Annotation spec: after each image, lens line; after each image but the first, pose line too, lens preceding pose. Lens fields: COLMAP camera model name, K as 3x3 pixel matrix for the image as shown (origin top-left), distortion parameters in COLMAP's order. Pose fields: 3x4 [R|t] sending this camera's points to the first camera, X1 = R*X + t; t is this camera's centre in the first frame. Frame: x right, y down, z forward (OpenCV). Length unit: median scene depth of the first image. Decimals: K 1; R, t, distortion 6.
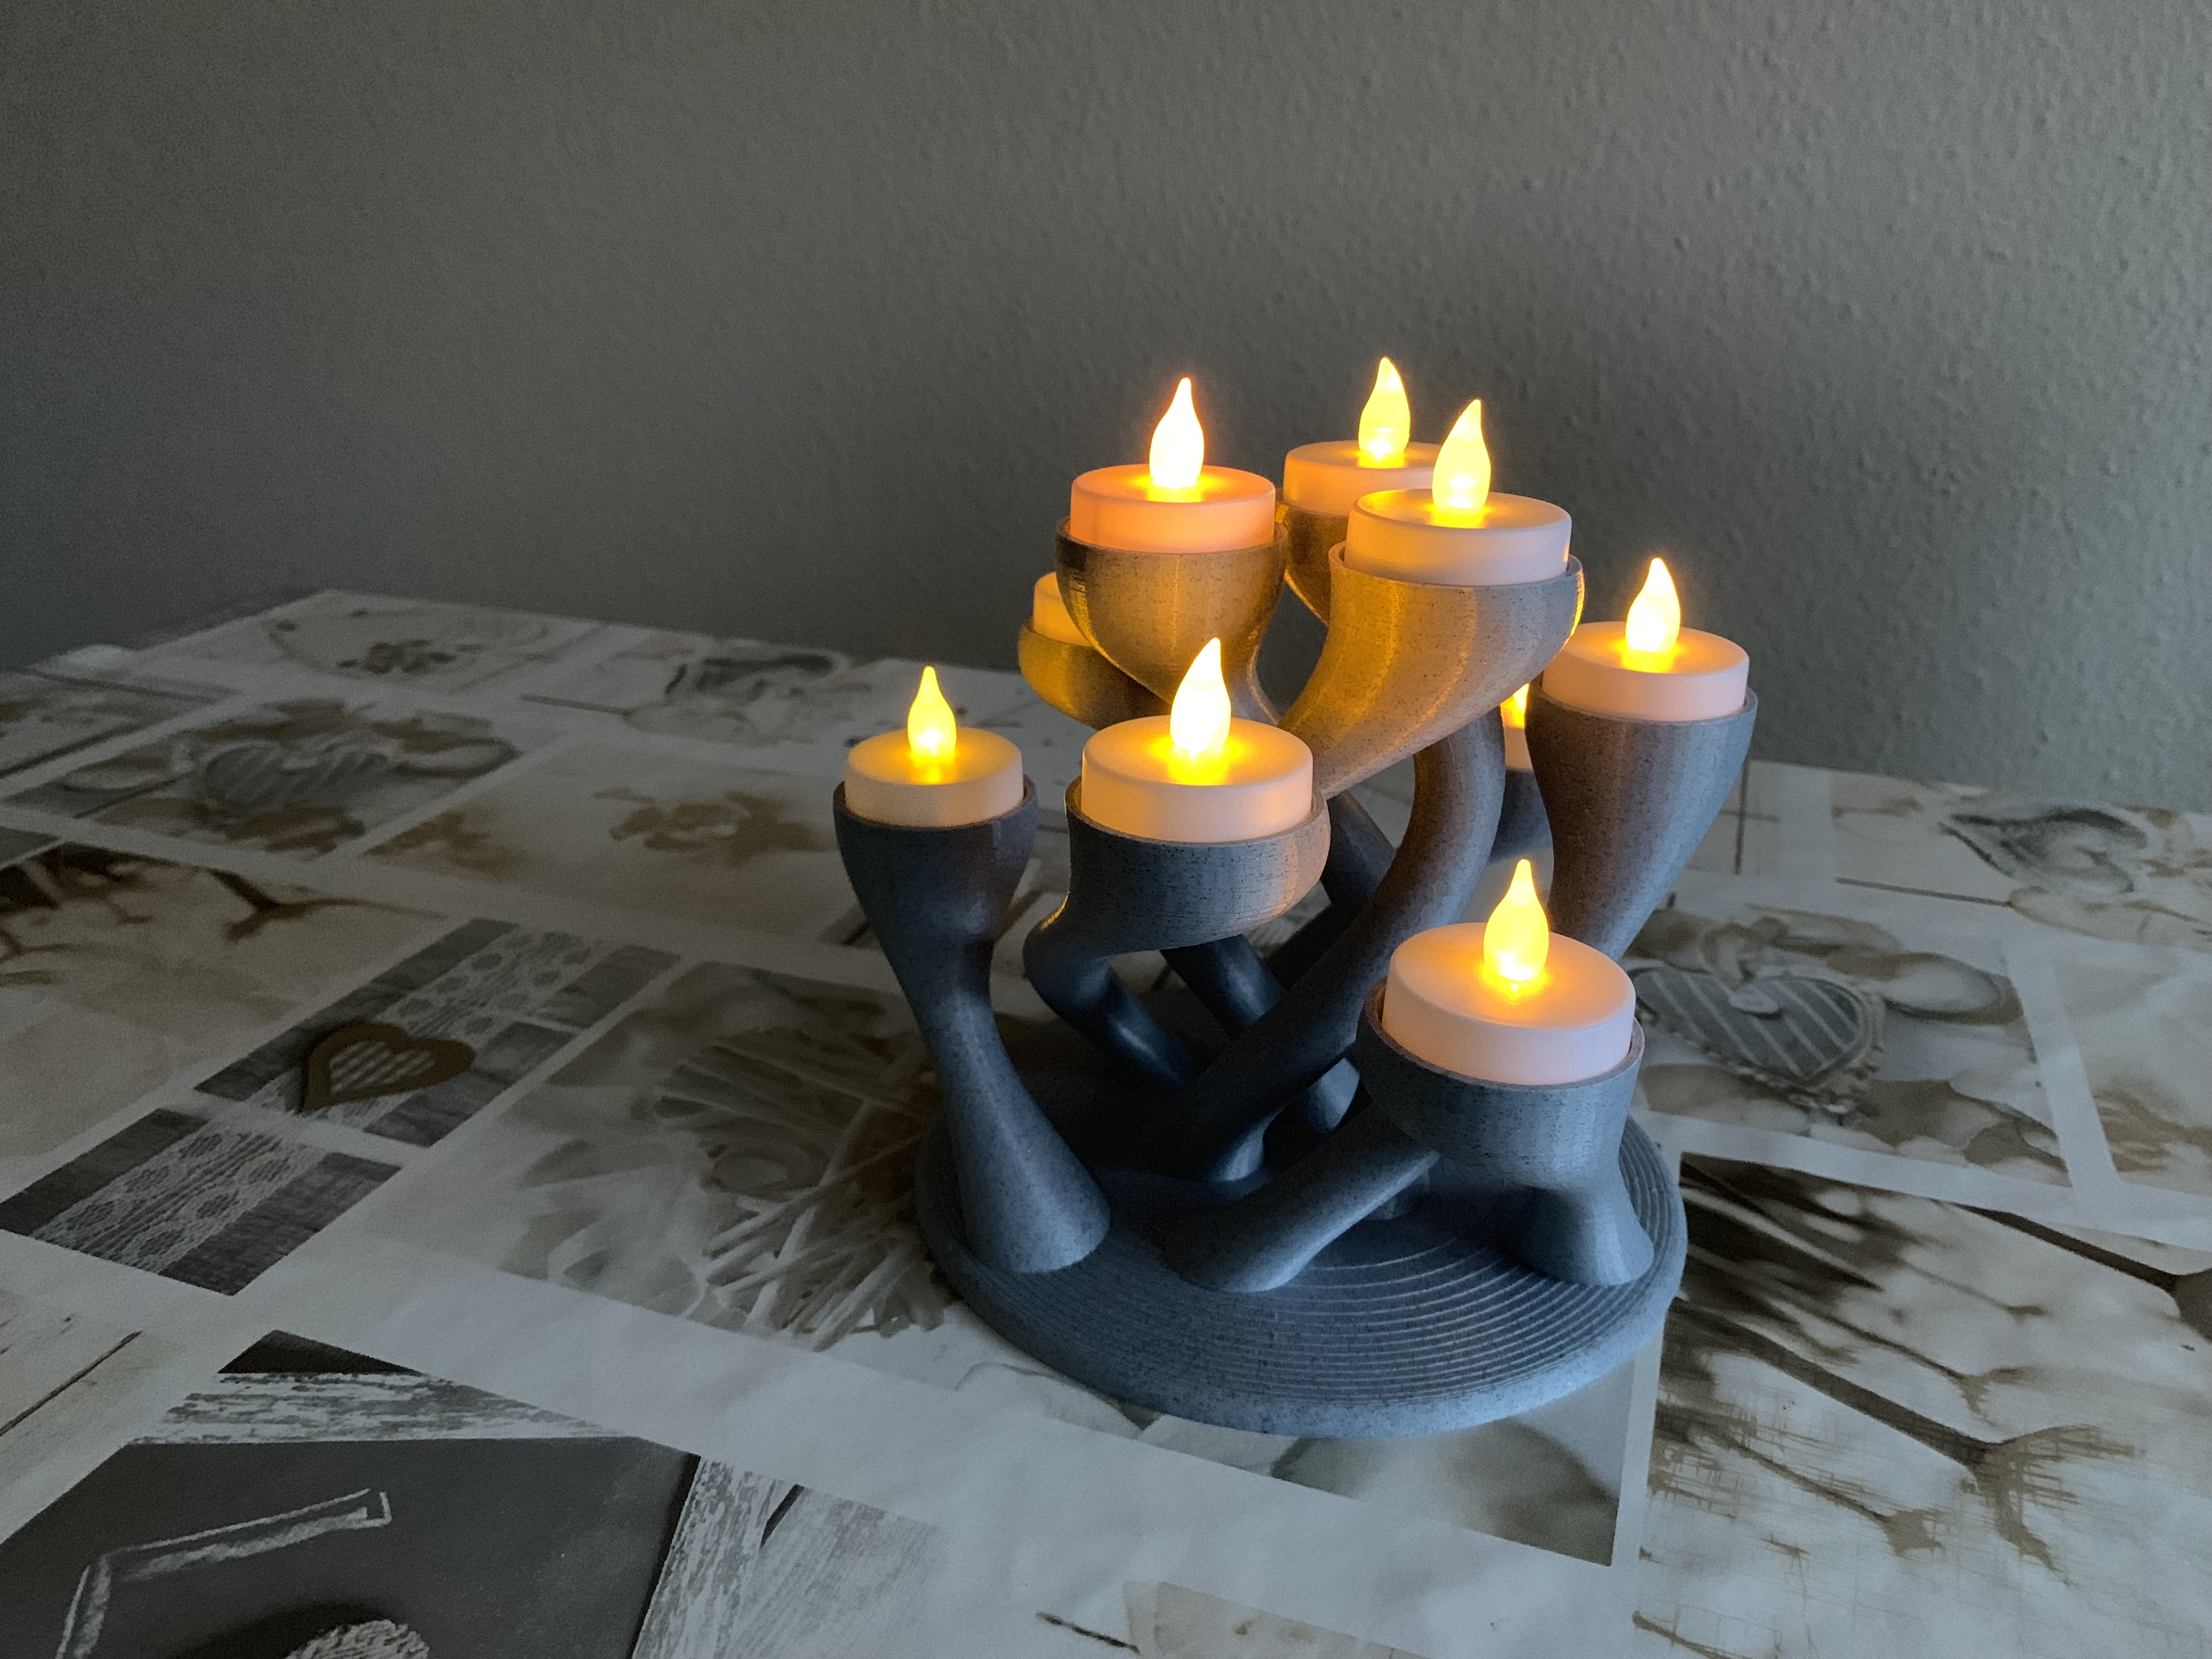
lens RADIAL K [[1785.0, 0, 1109.7], [0, 1785.0, 781.9], [0, 0, 1]] dist [0.029429, -0.061895]
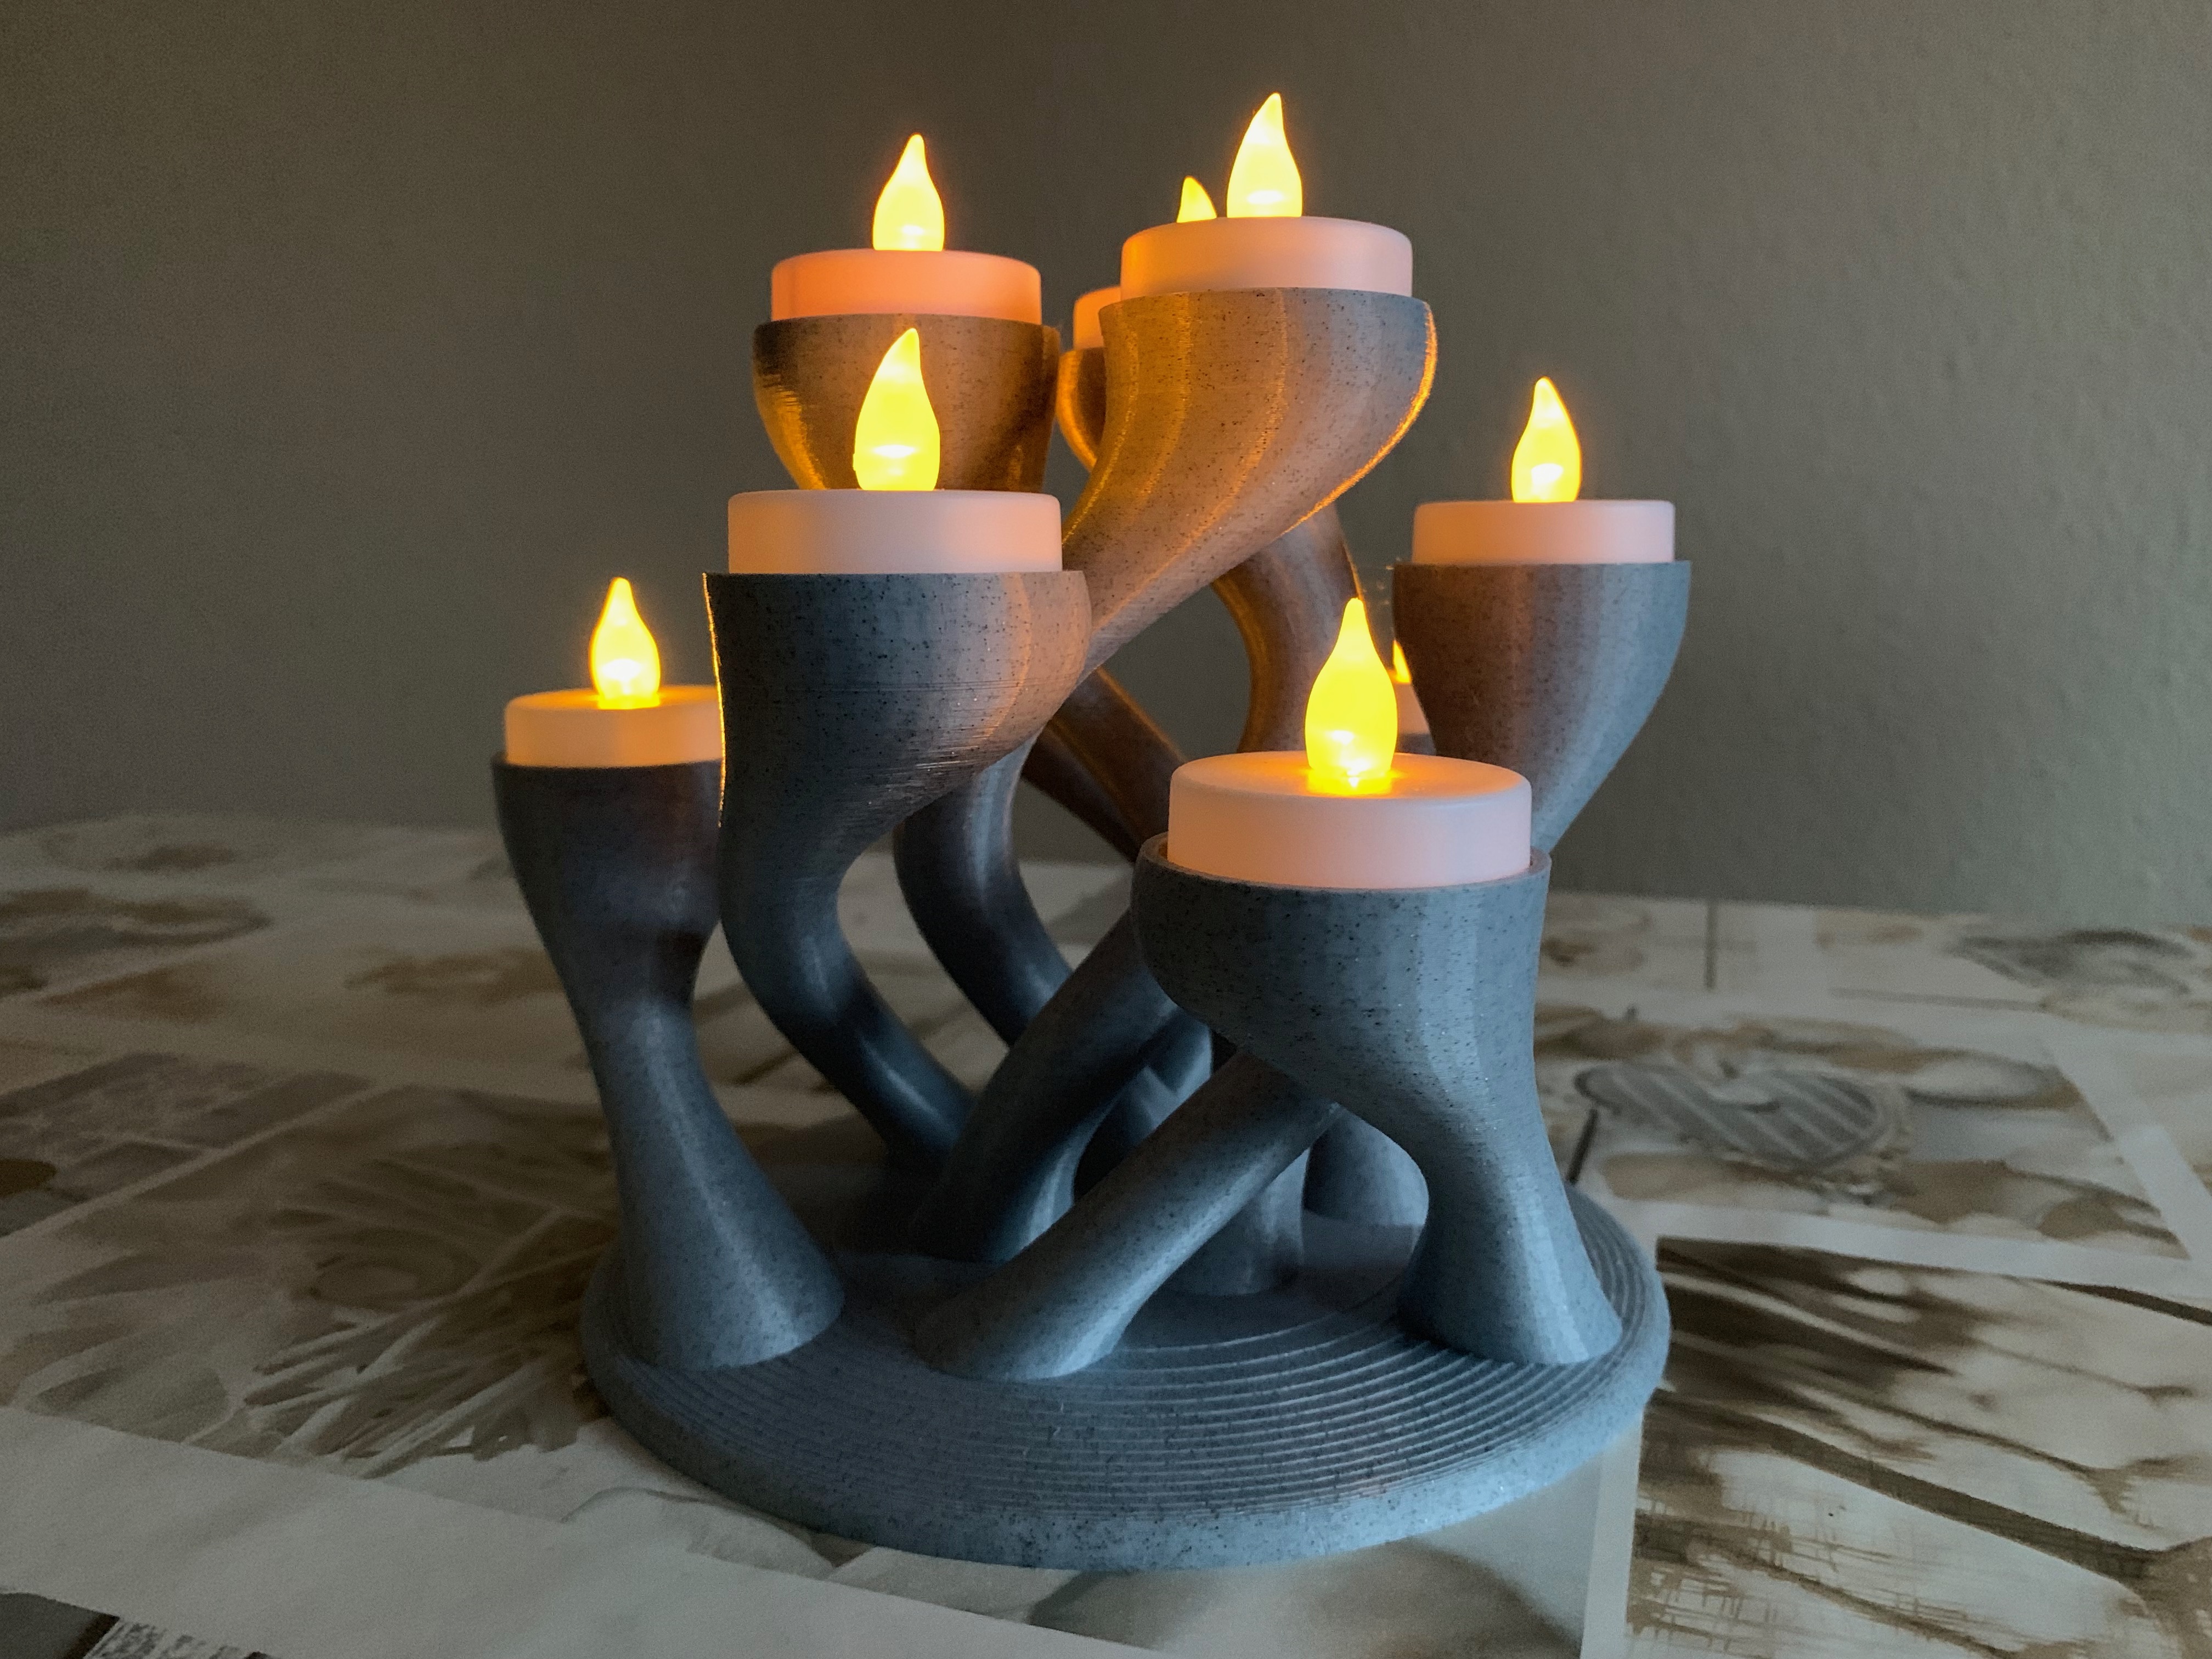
lens RADIAL K [[1767.2, 0, 1110.9], [0, 1767.2, 793.0], [0, 0, 1]] dist [-0.006684, -0.011132]
pose [[0.999684, -0.022523, 0.011182, 0.105618], [0.024485, 0.973119, -0.228997, 0.219287], [-0.005723, 0.229199, 0.973363, 0.295188]]
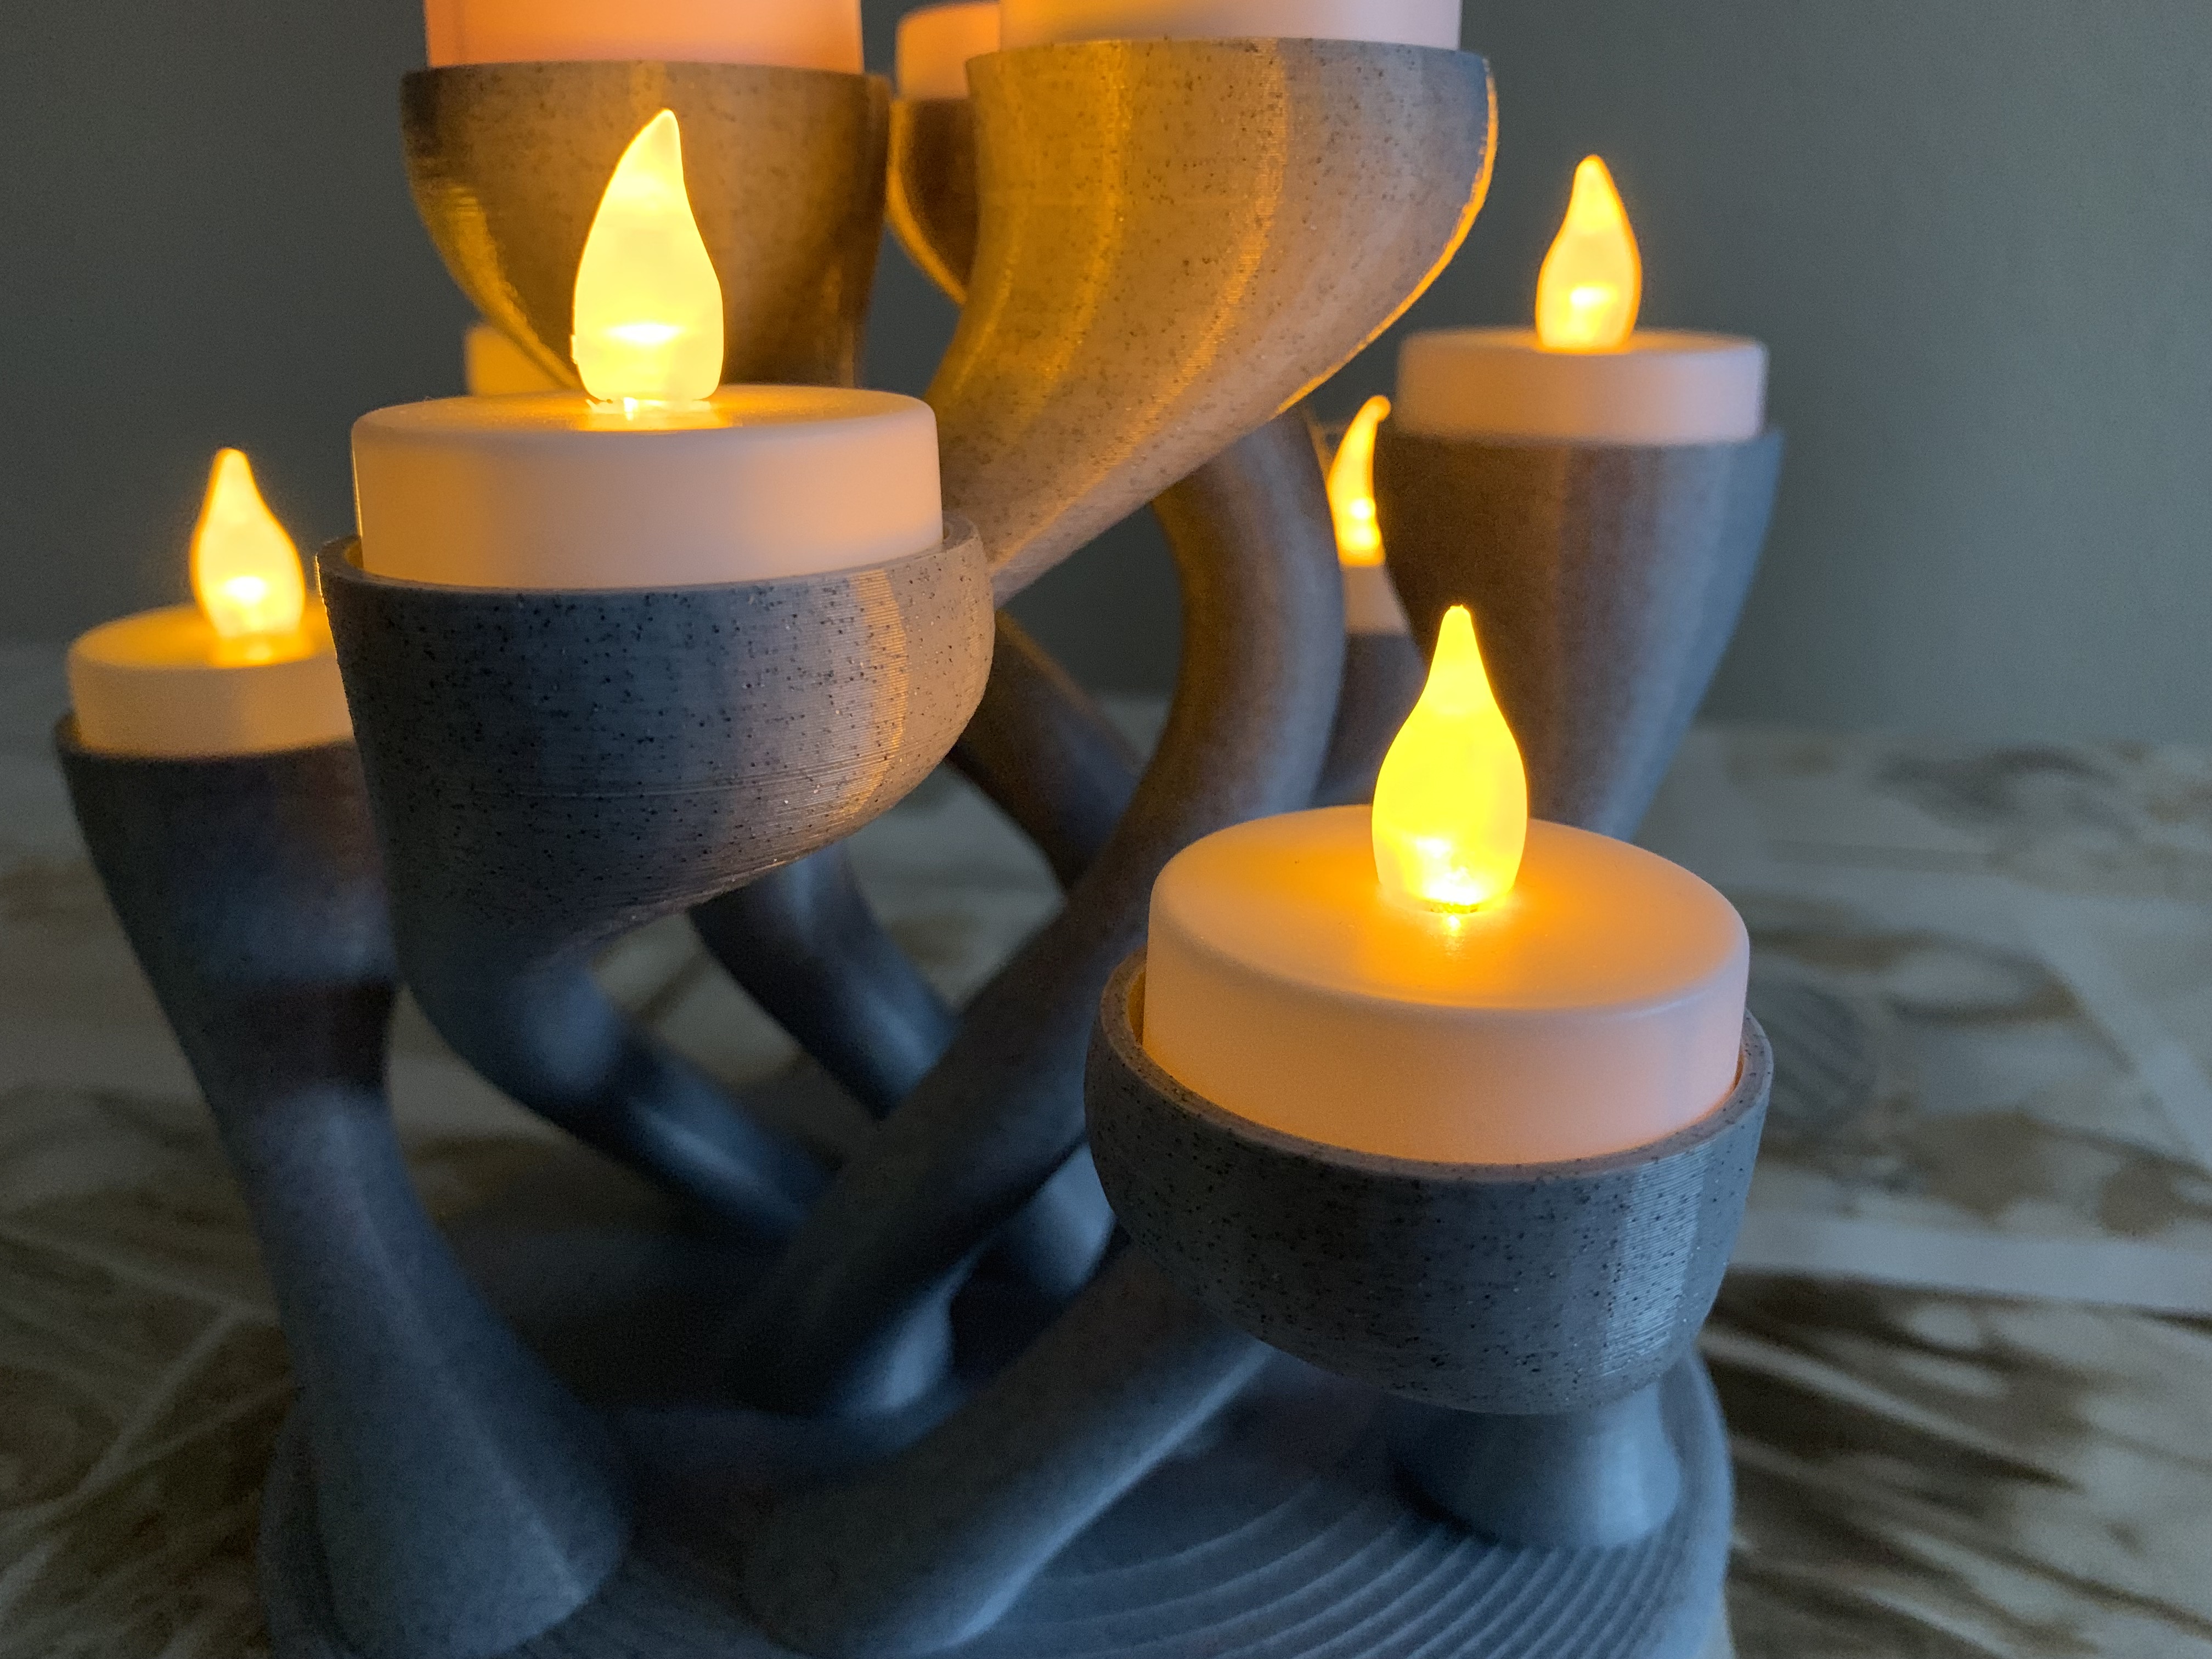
lens RADIAL K [[1767.2, 0, 1110.9], [0, 1767.2, 793.0], [0, 0, 1]] dist [-0.006684, -0.011132]
pose [[0.989243, -0.059232, 0.133750, 0.079968], [0.067479, 0.996034, -0.057987, 0.084721], [-0.129785, 0.066389, 0.989317, 0.503460]]
